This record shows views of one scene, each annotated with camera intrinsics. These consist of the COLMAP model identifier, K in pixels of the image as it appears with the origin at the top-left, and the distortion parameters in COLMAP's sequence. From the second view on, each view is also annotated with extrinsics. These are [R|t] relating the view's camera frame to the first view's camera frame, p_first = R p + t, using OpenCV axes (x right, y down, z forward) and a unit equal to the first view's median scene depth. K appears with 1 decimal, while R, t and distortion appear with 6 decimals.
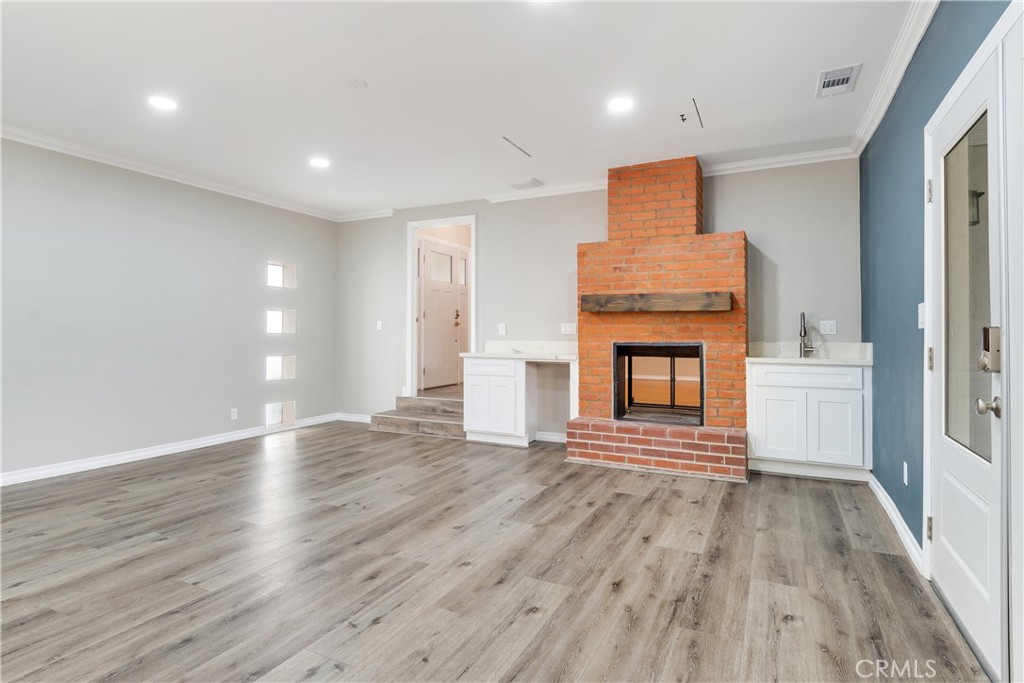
lens RADIAL K [[543.9, 0, 506.8], [0, 543.9, 321.0], [0, 0, 1]] dist [0.004214, -0.002259]
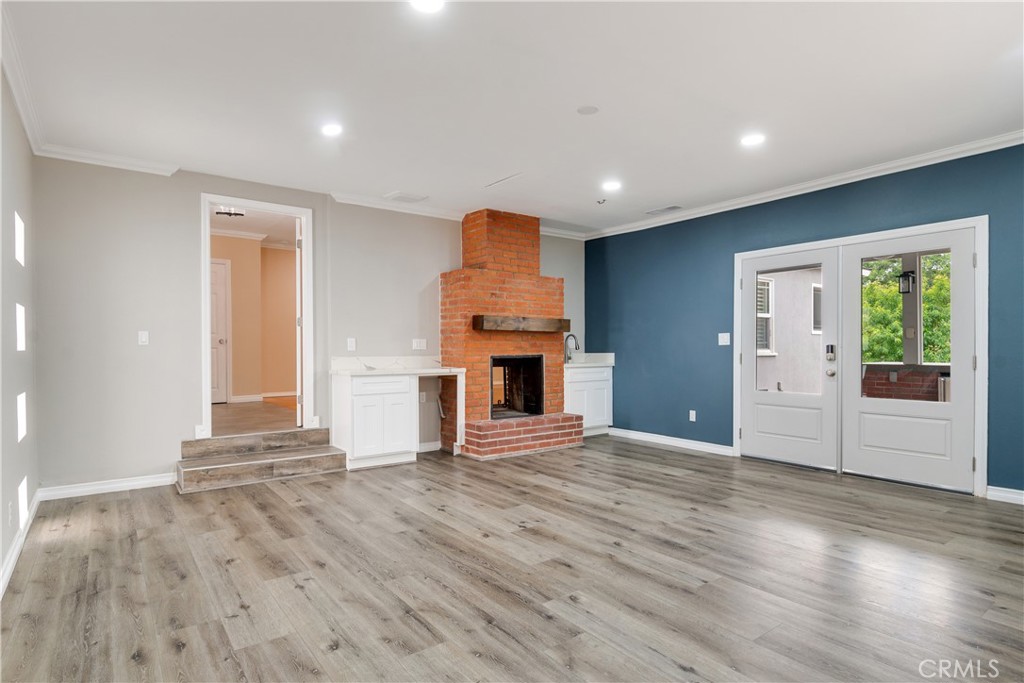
lens RADIAL K [[540.3, 0, 496.4], [0, 540.3, 349.4], [0, 0, 1]] dist [0.016567, 0.000357]
pose [[0.455773, -0.006061, 0.890076, -0.943120], [-0.014843, 0.999786, 0.014409, 0.008967], [-0.889972, -0.019779, 0.455585, 0.491655]]
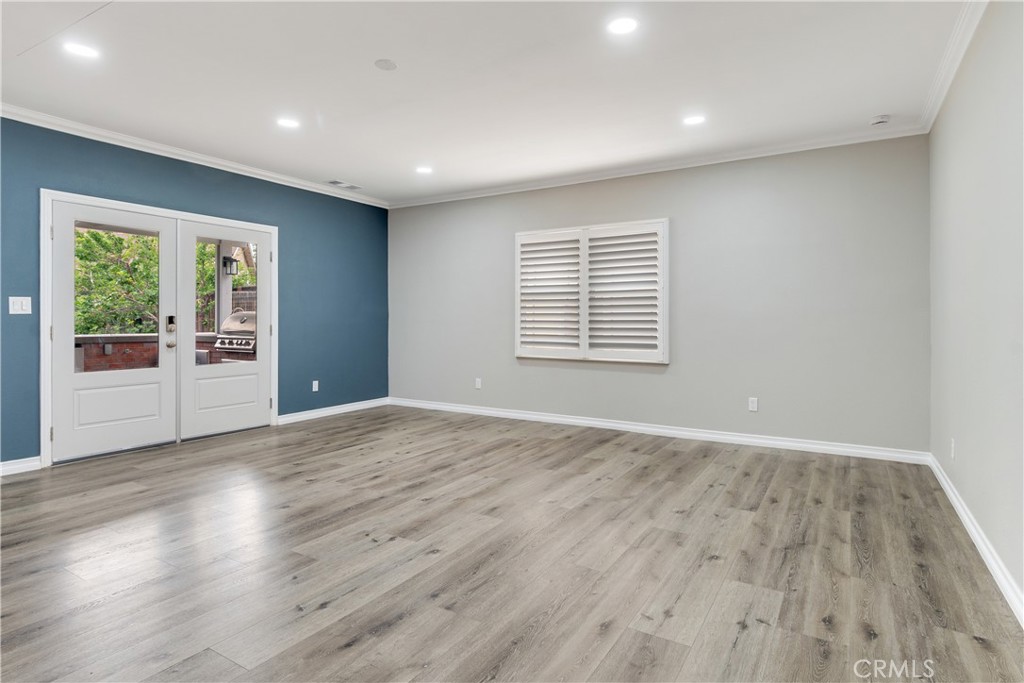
lens RADIAL K [[543.9, 0, 506.8], [0, 543.9, 321.0], [0, 0, 1]] dist [0.004214, -0.002259]
pose [[-0.995469, -0.002396, 0.095052, -0.430154], [-0.004291, 0.999796, -0.019741, 0.034267], [-0.094985, -0.020059, -0.995277, 1.419061]]
